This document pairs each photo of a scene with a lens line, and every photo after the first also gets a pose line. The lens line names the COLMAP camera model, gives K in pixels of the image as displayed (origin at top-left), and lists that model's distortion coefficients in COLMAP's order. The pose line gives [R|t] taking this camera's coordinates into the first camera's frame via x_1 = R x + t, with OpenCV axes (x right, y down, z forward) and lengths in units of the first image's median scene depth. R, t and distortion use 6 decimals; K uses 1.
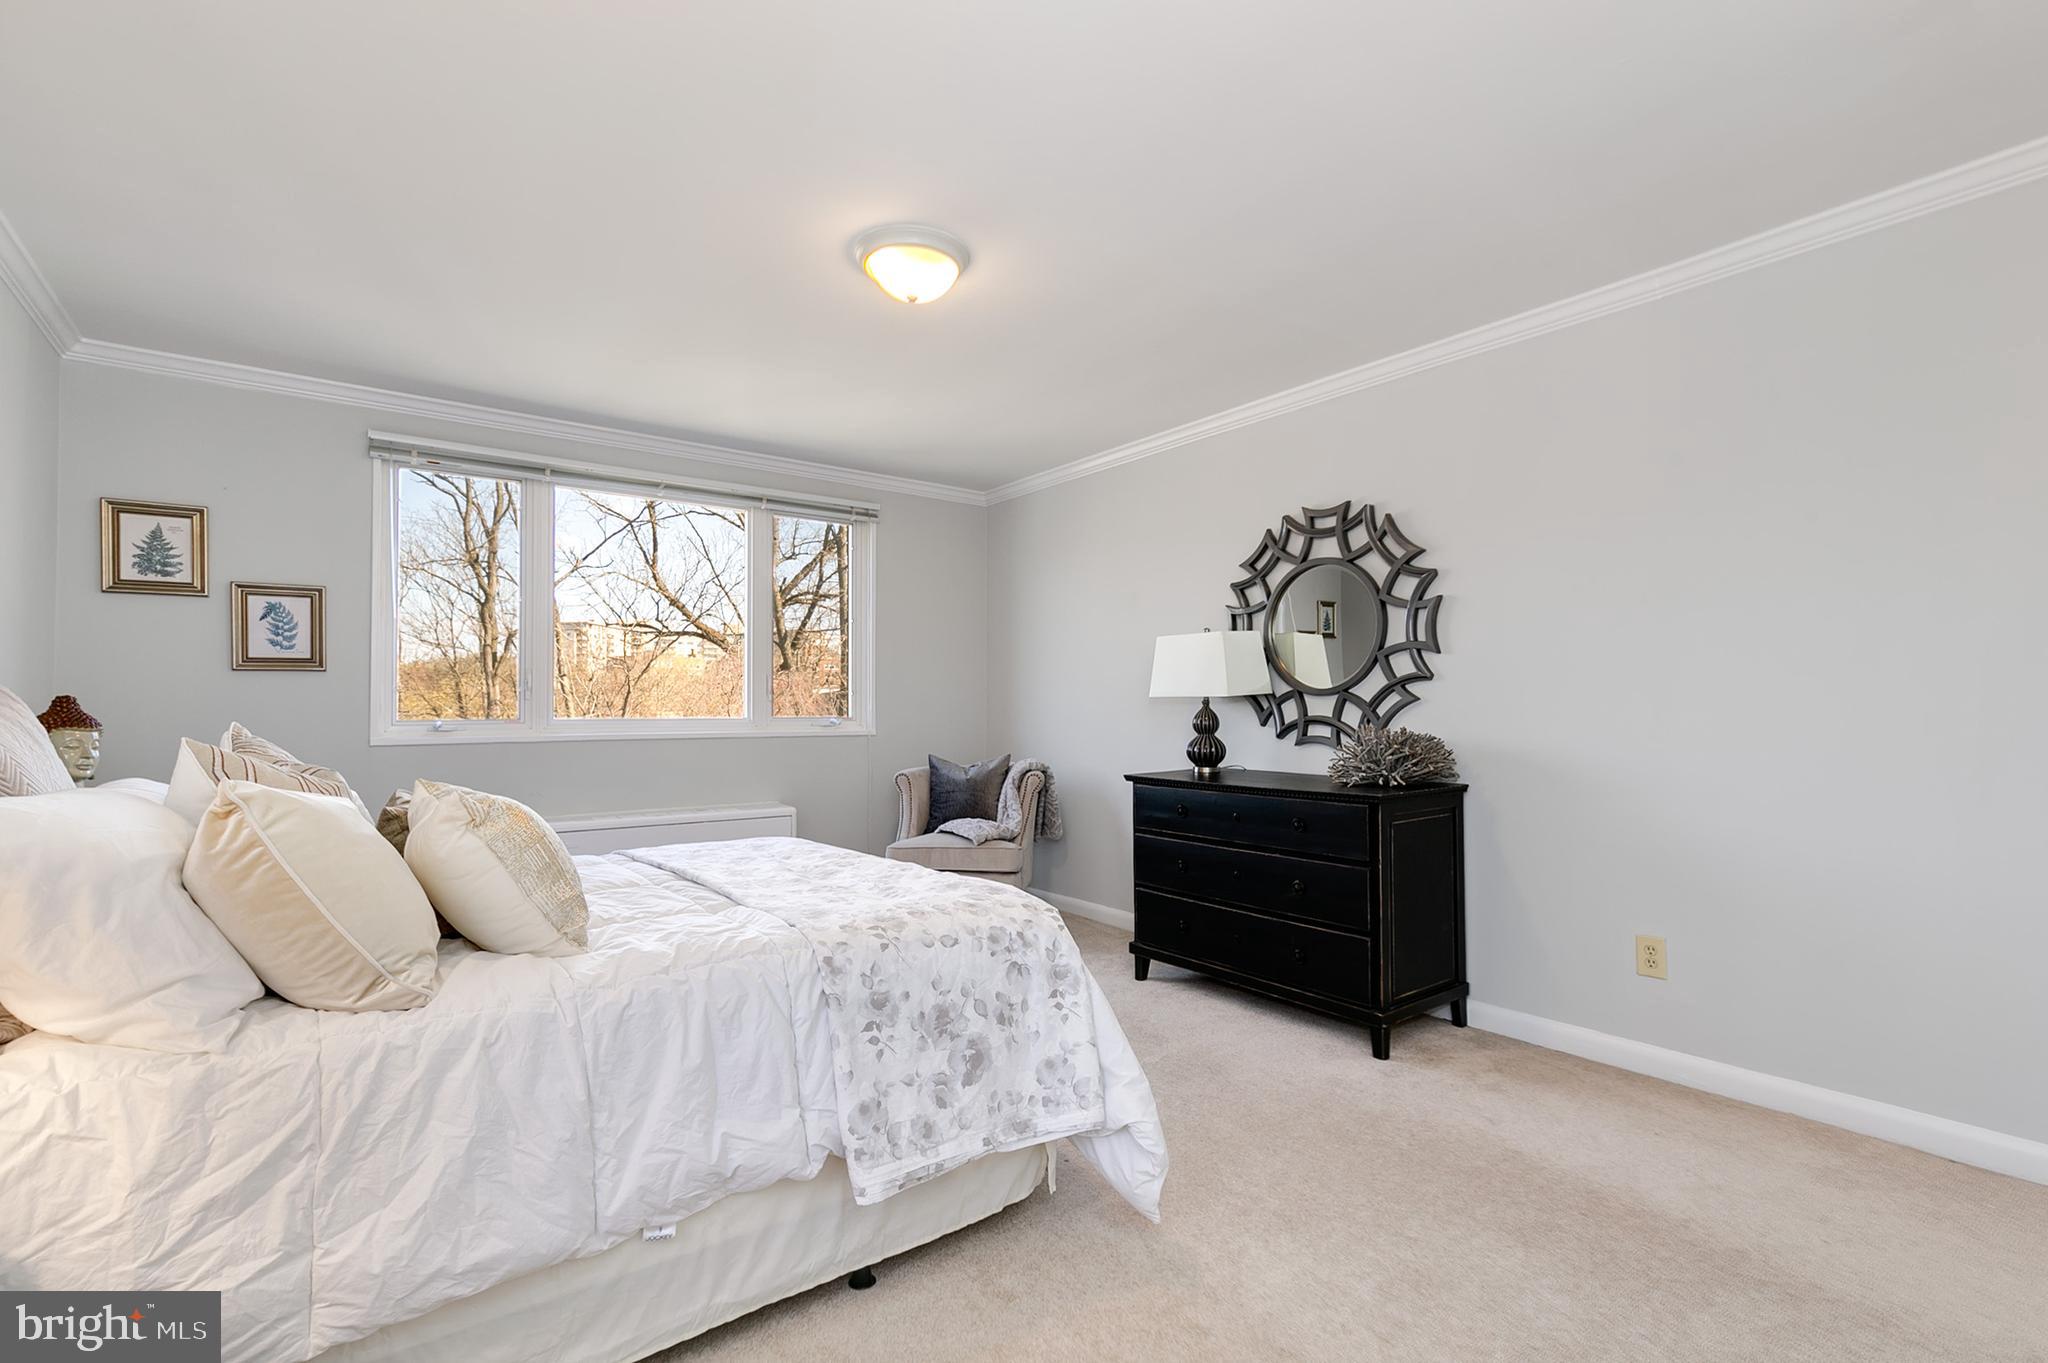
lens RADIAL K [[929.5, 0, 1027.1], [0, 929.5, 700.1], [0, 0, 1]] dist [0.009719, -0.003436]
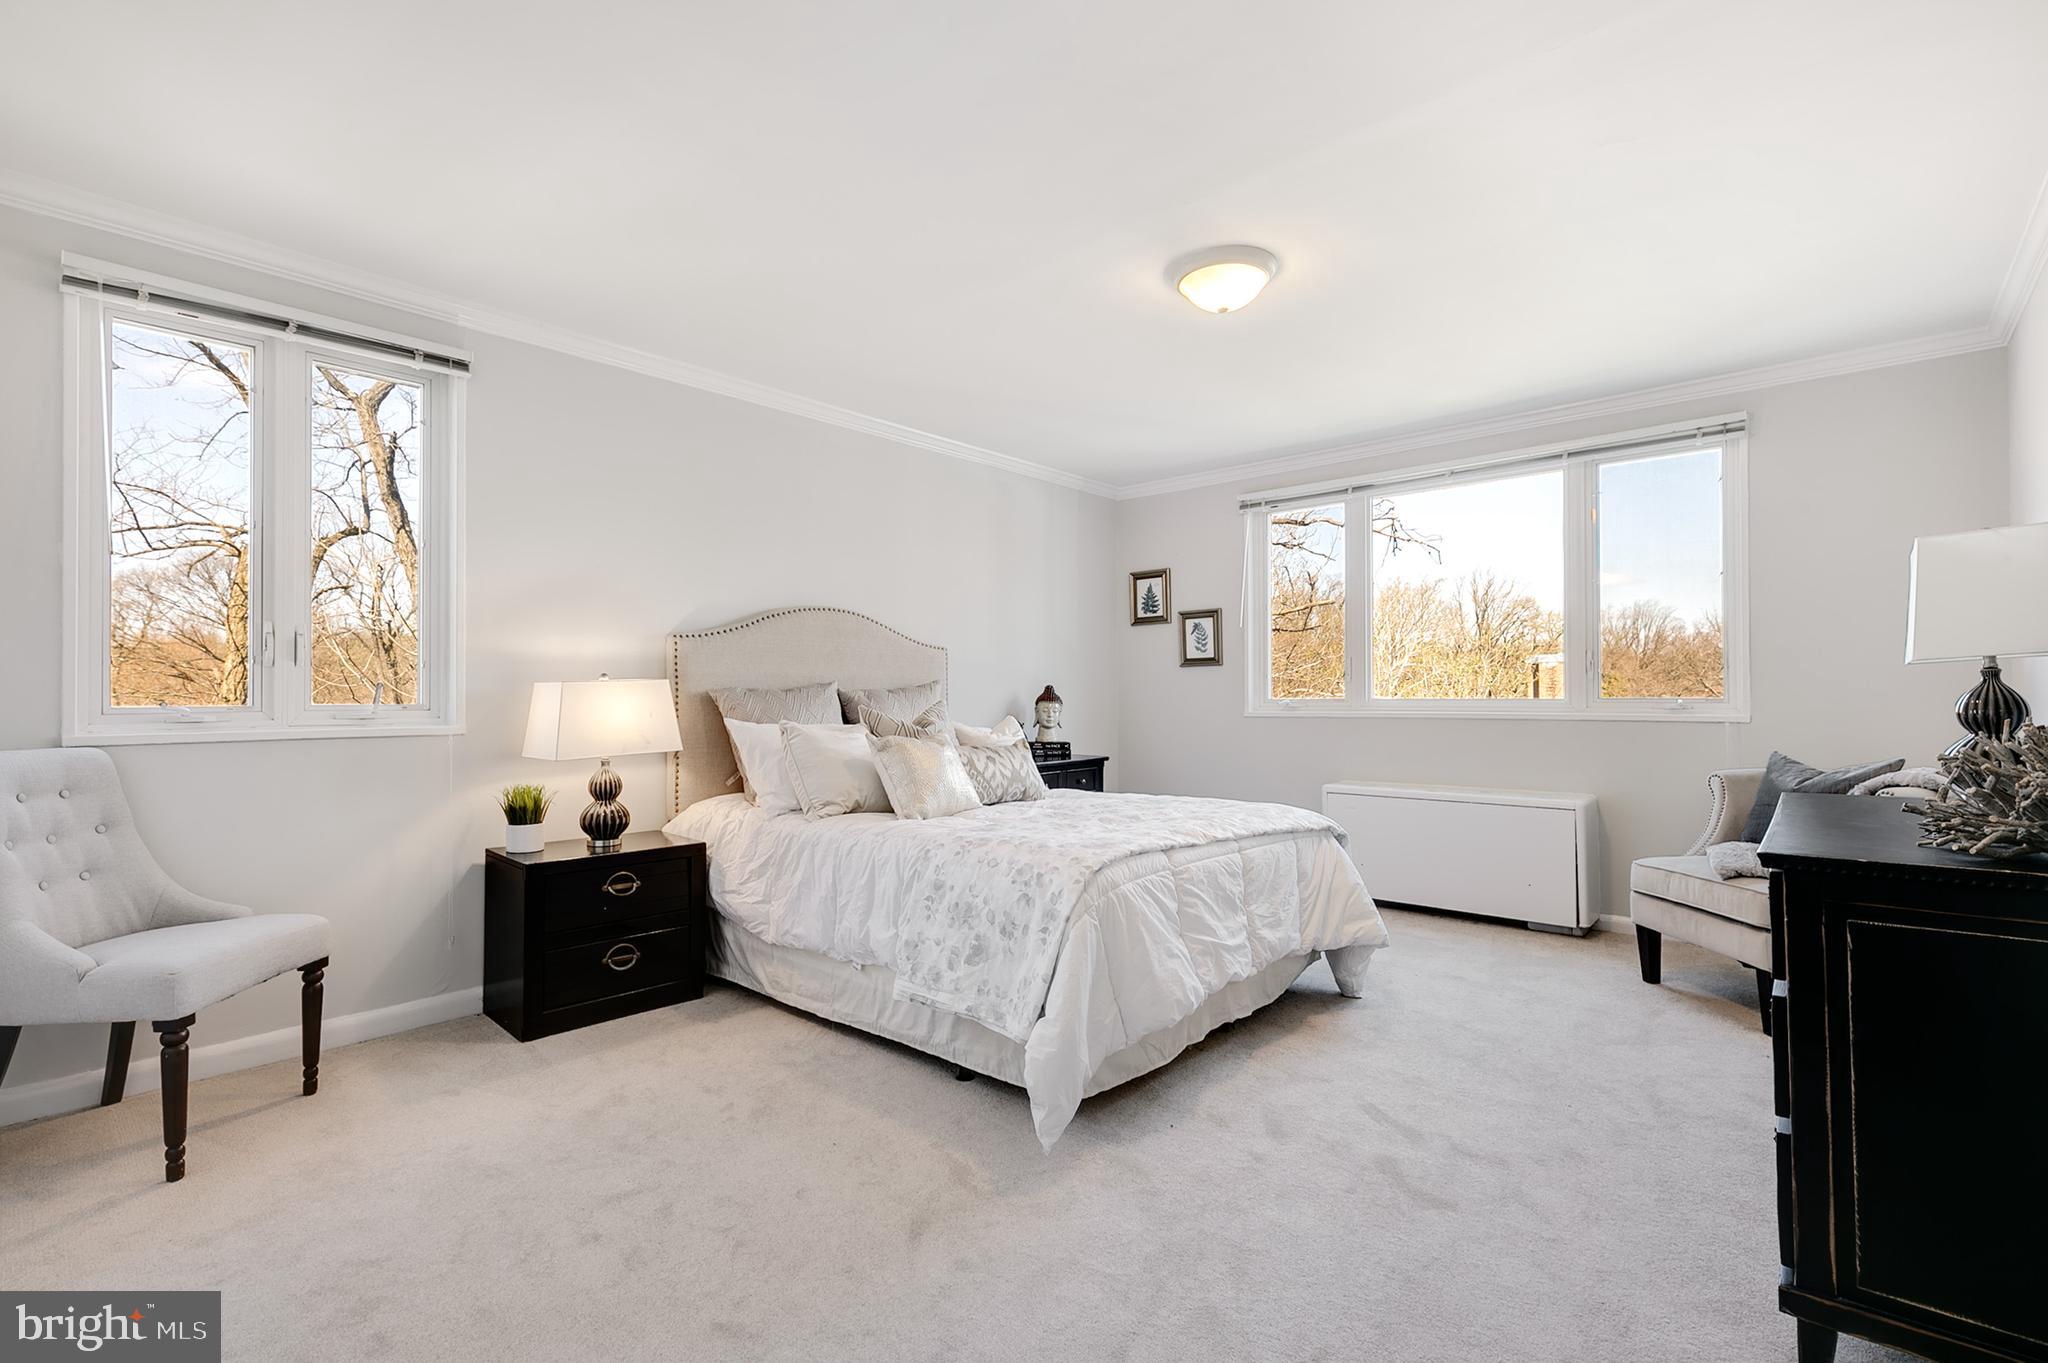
lens RADIAL K [[929.5, 0, 1009.0], [0, 929.5, 686.7], [0, 0, 1]] dist [0.009719, -0.003436]
pose [[0.196921, -0.008181, -0.980385, 0.696479], [0.015667, 0.999864, -0.005197, 0.005153], [0.980294, -0.014336, 0.197022, 0.422793]]
